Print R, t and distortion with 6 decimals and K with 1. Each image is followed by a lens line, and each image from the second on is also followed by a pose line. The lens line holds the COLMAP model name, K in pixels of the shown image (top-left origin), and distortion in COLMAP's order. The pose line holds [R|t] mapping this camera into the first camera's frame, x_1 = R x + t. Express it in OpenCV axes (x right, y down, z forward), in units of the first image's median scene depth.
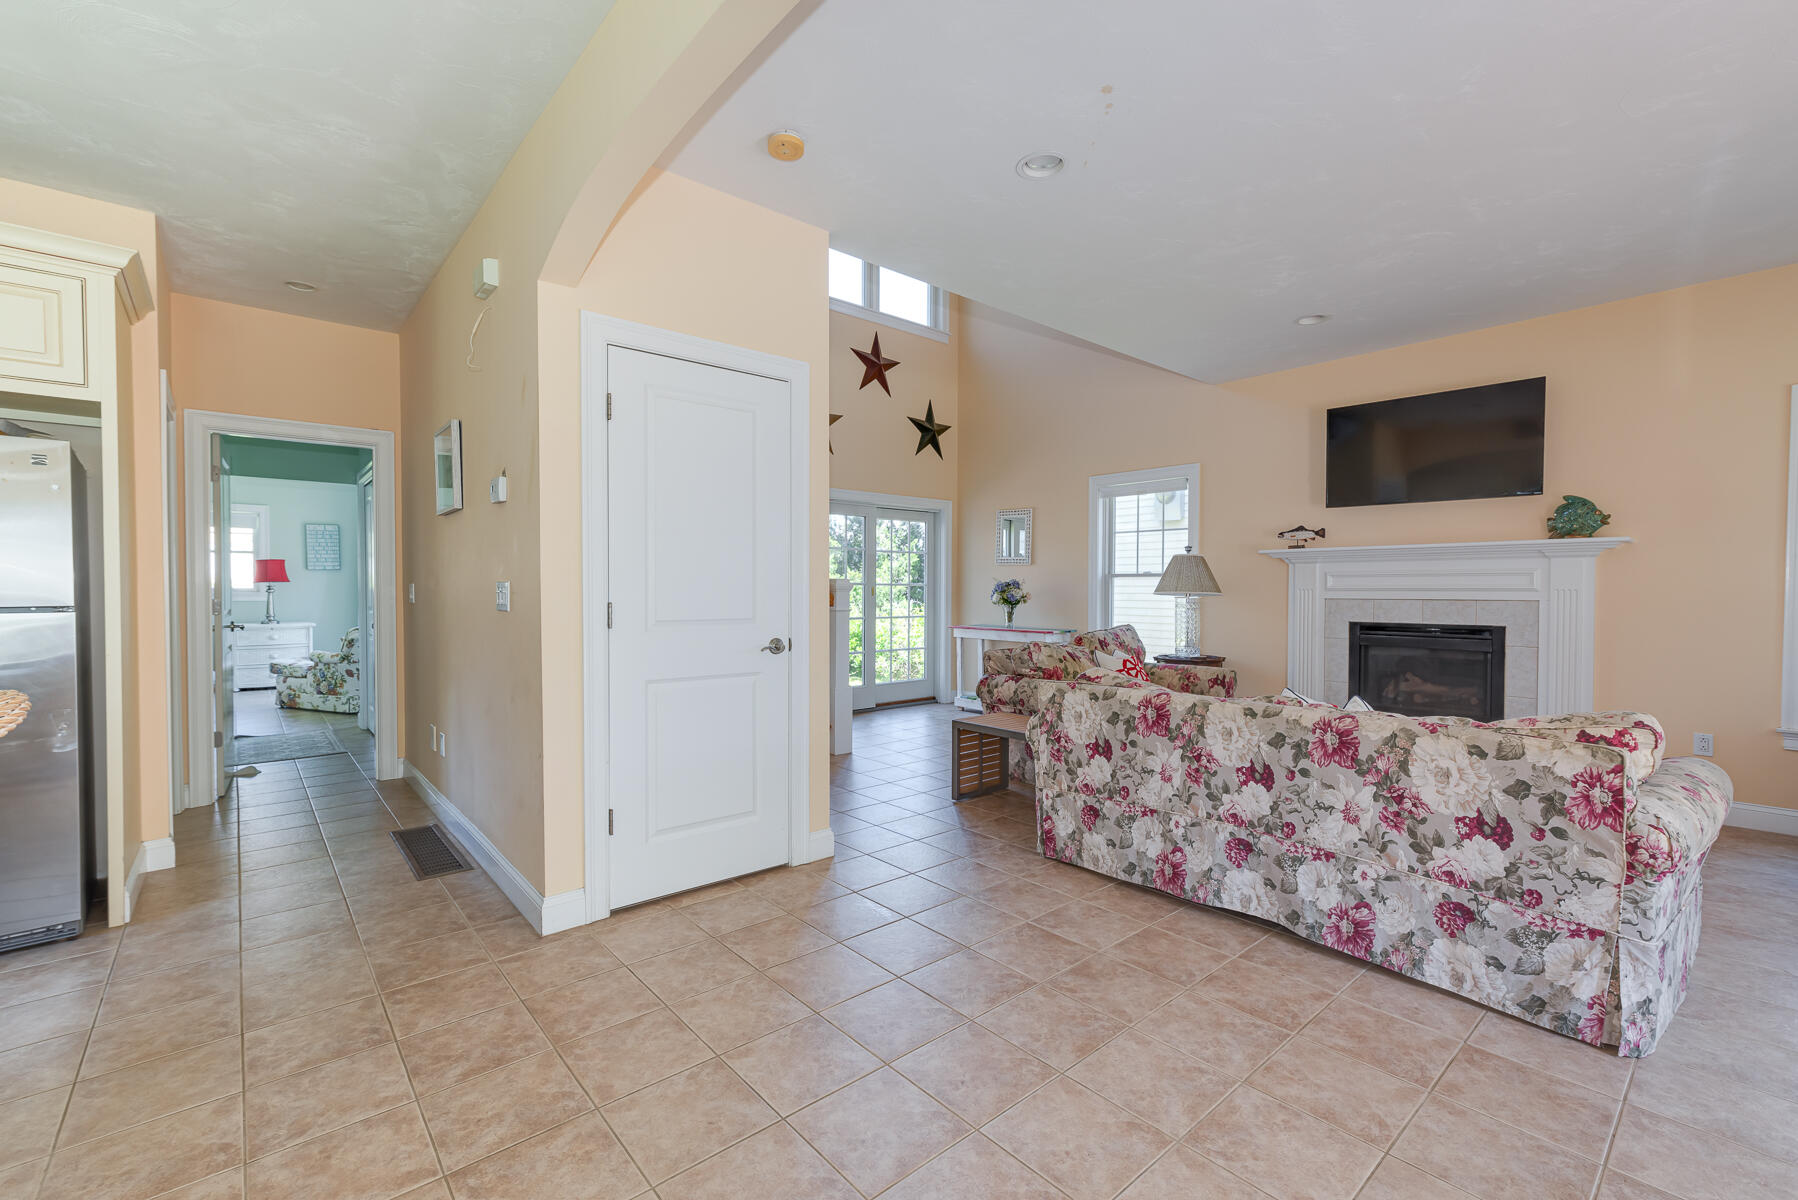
lens RADIAL K [[766.0, 0, 893.2], [0, 766.0, 603.3], [0, 0, 1]] dist [-0.000437, 0.000043]
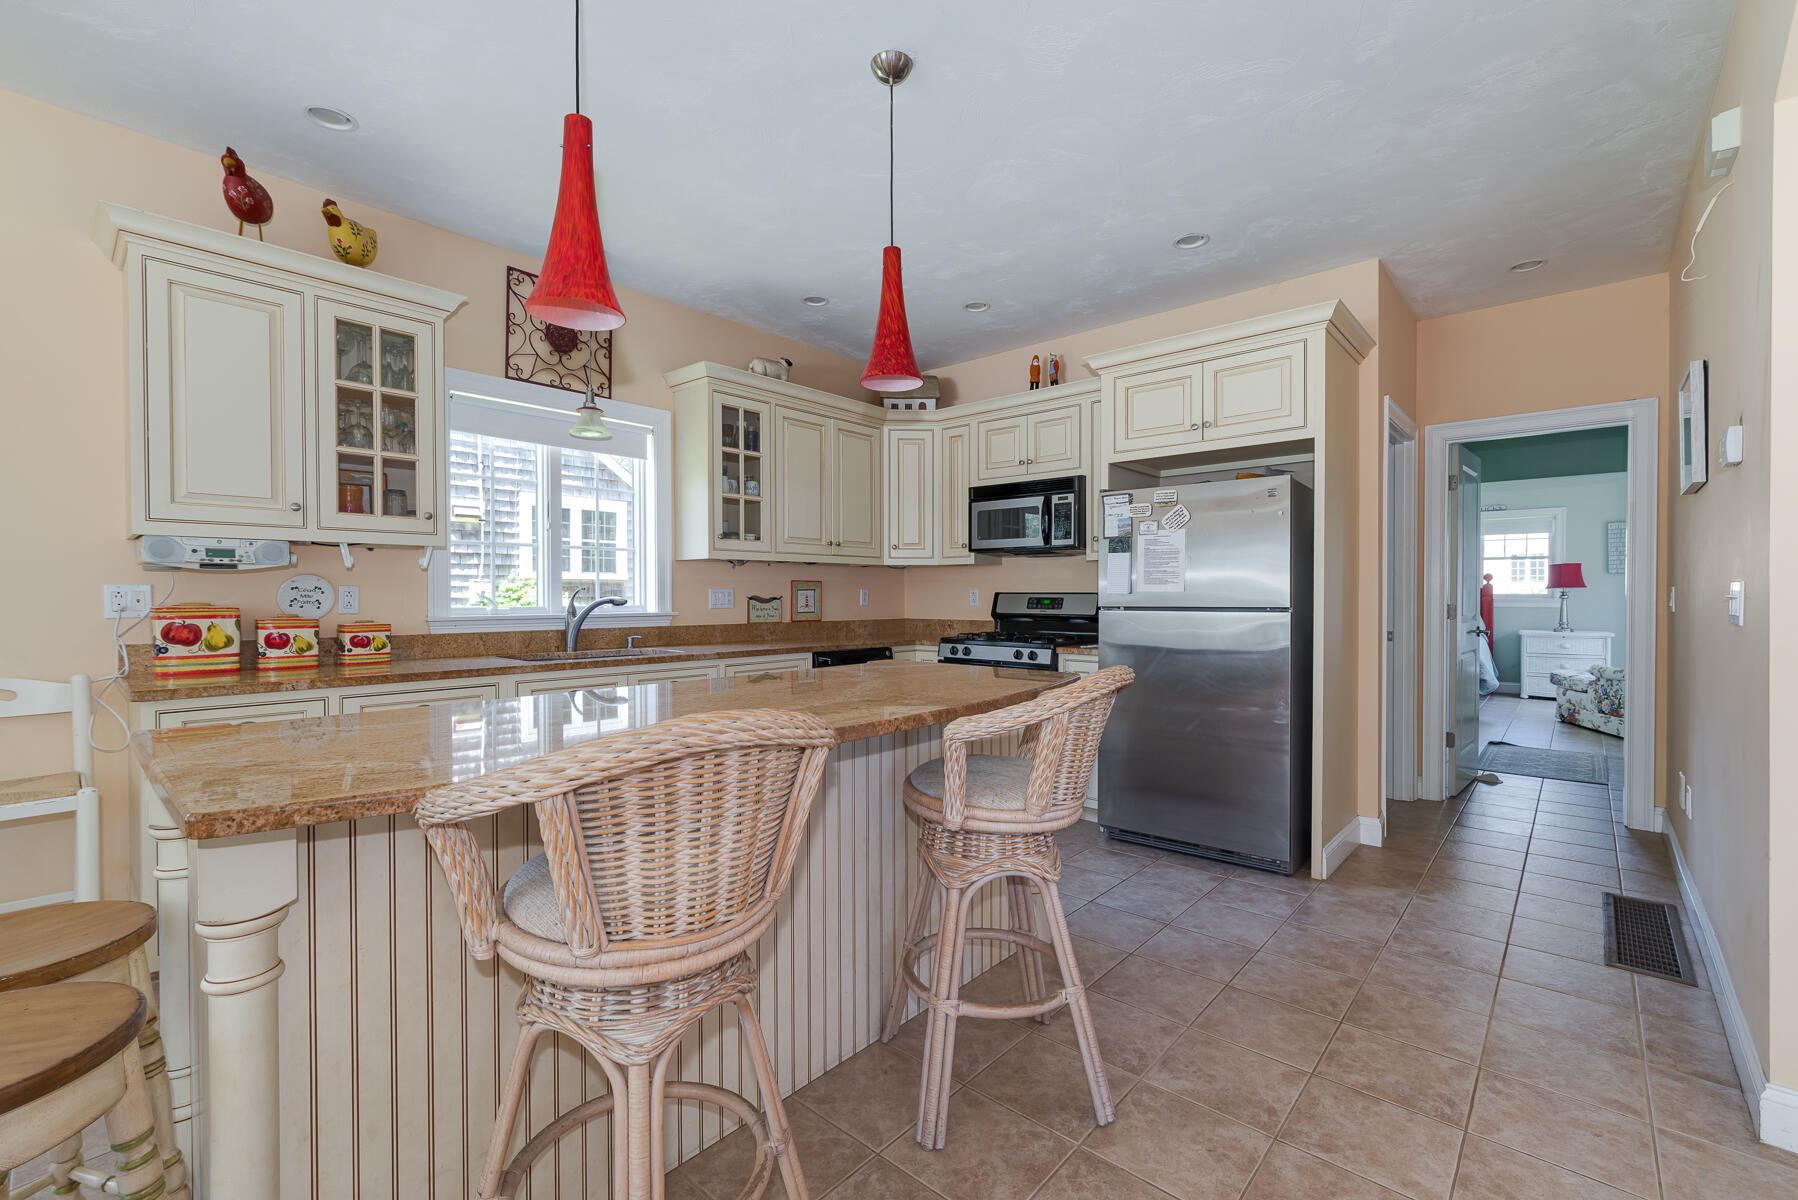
lens RADIAL K [[766.0, 0, 893.2], [0, 766.0, 603.3], [0, 0, 1]] dist [-0.000437, 0.000043]
pose [[0.127003, 0.009383, -0.991858, 0.064943], [-0.018189, 0.999809, 0.007129, -0.000264], [0.991735, 0.017136, 0.127150, 0.176899]]
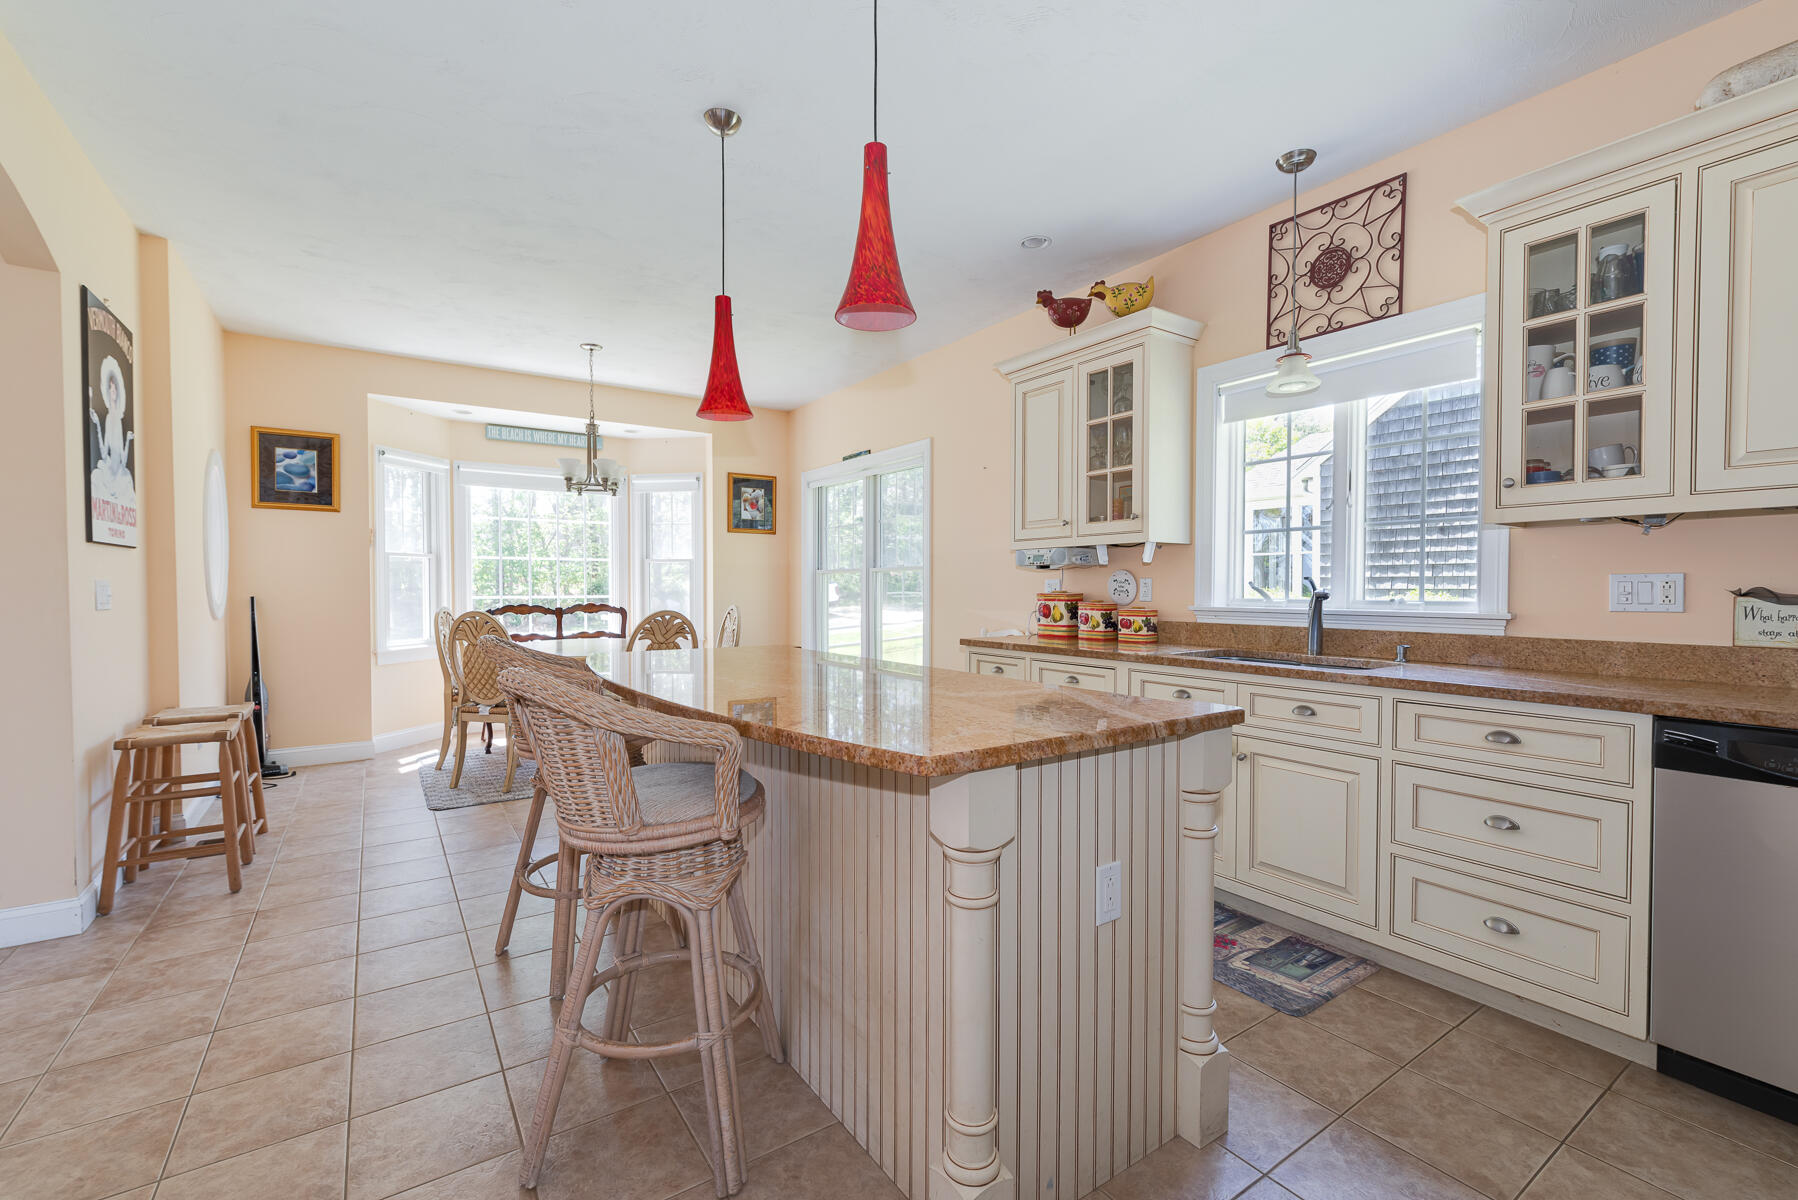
lens RADIAL K [[783.8, 0, 886.2], [0, 783.8, 602.0], [0, 0, 1]] dist [-0.001044, 0.000009]
pose [[-0.991893, -0.004178, 0.127006, -0.784740], [0.000825, 0.999227, 0.039308, -0.014752], [-0.127072, 0.039094, -0.991123, 0.904051]]
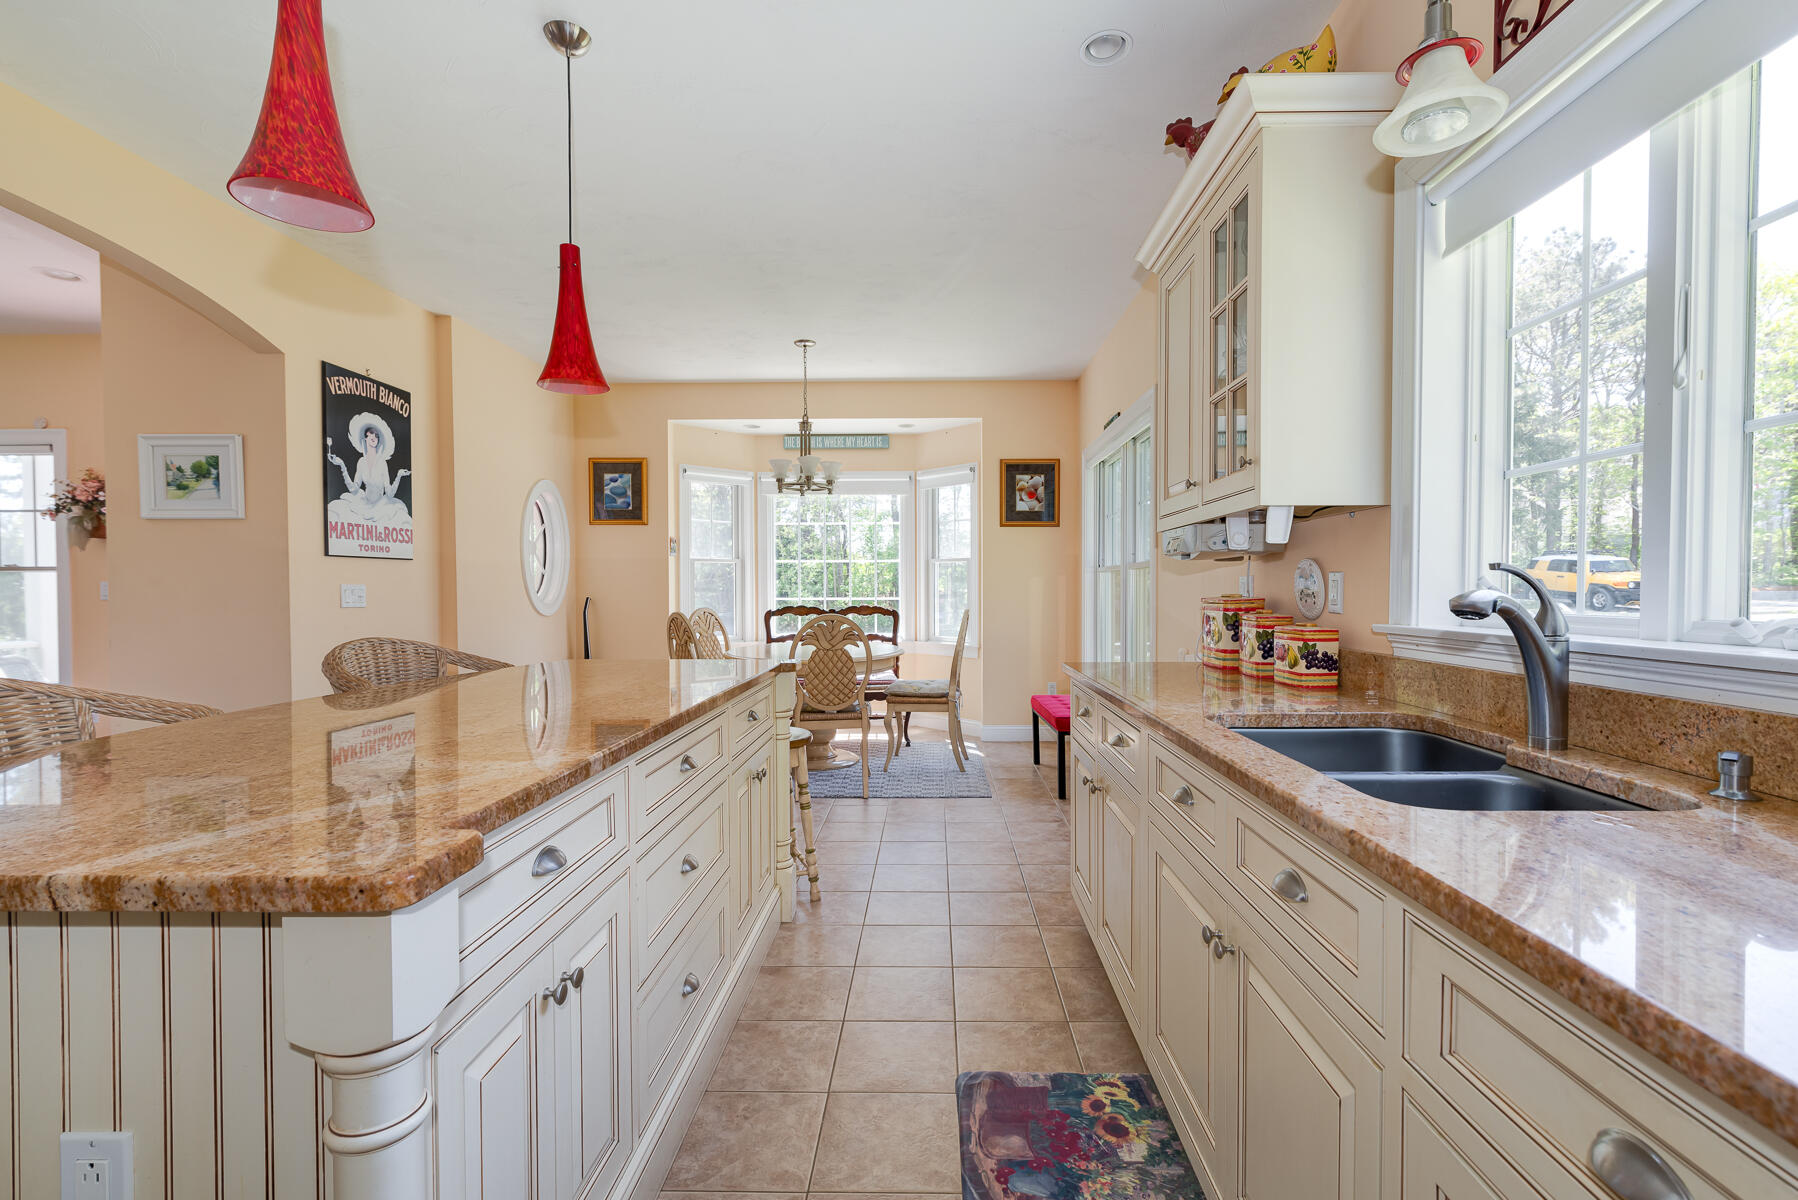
lens RADIAL K [[797.1, 0, 899.0], [0, 797.1, 600.0], [0, 0, 1]] dist [0.001219, -0.000100]
pose [[-0.732130, -0.009749, 0.681095, -1.231512], [0.014691, 0.999439, 0.030097, -0.005410], [-0.681006, 0.032041, -0.731576, 0.401156]]
